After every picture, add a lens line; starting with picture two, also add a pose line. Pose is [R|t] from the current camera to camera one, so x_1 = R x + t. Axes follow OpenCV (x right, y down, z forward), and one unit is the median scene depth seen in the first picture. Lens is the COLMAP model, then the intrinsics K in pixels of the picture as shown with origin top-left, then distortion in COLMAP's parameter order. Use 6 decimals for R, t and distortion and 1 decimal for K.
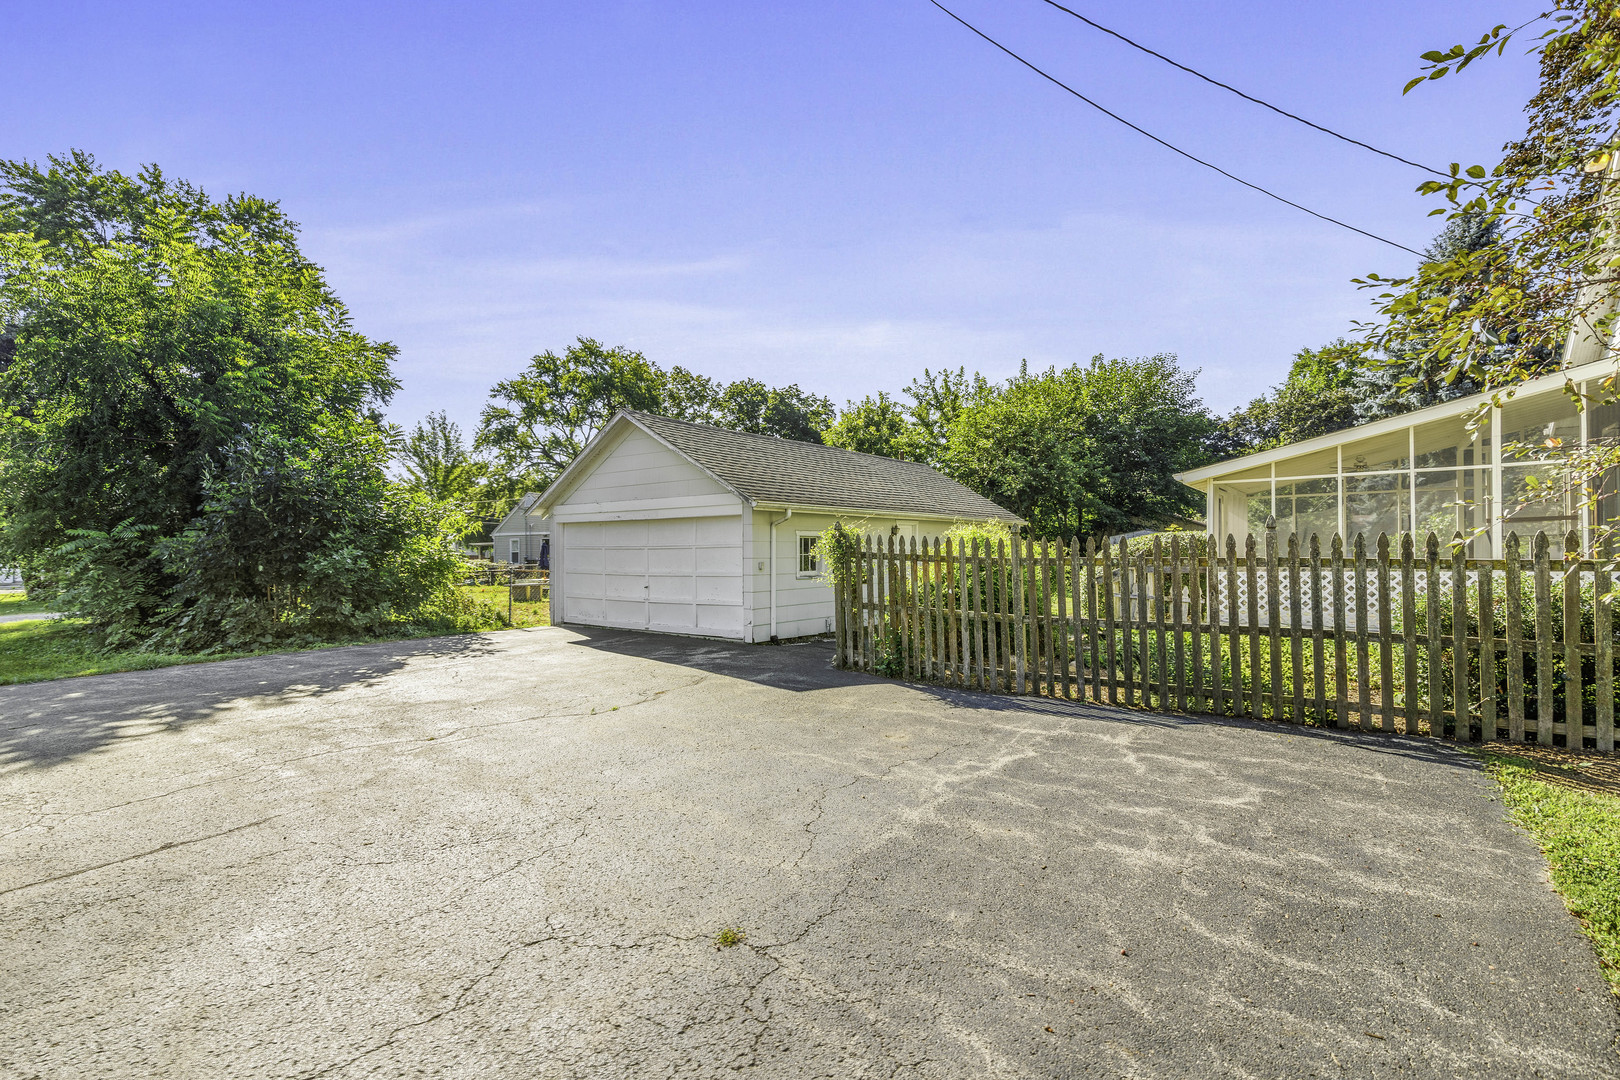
lens RADIAL K [[750.7, 0, 806.0], [0, 750.7, 543.4], [0, 0, 1]] dist [0.009435, -0.001399]
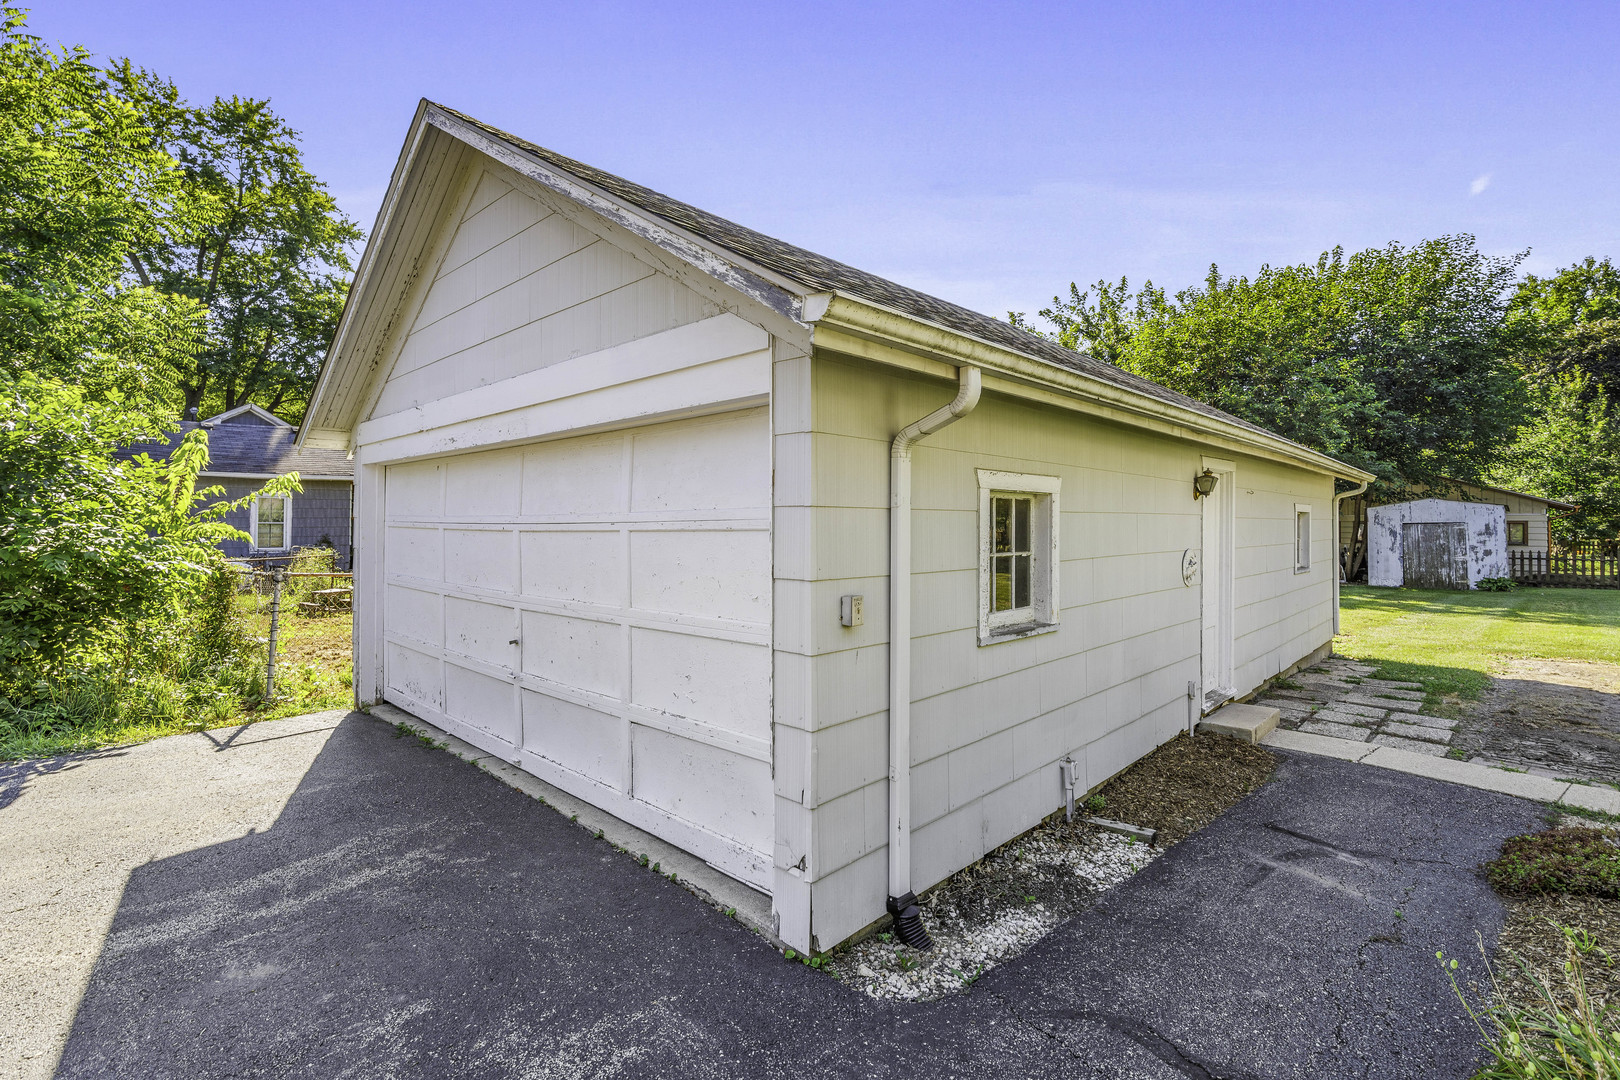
lens RADIAL K [[750.7, 0, 812.3], [0, 750.7, 532.9], [0, 0, 1]] dist [0.009435, -0.001399]
pose [[0.994047, 0.006679, -0.108747, -0.017895], [-0.004334, 0.999753, 0.021784, 0.000247], [0.108866, -0.021183, 0.993831, 0.296557]]
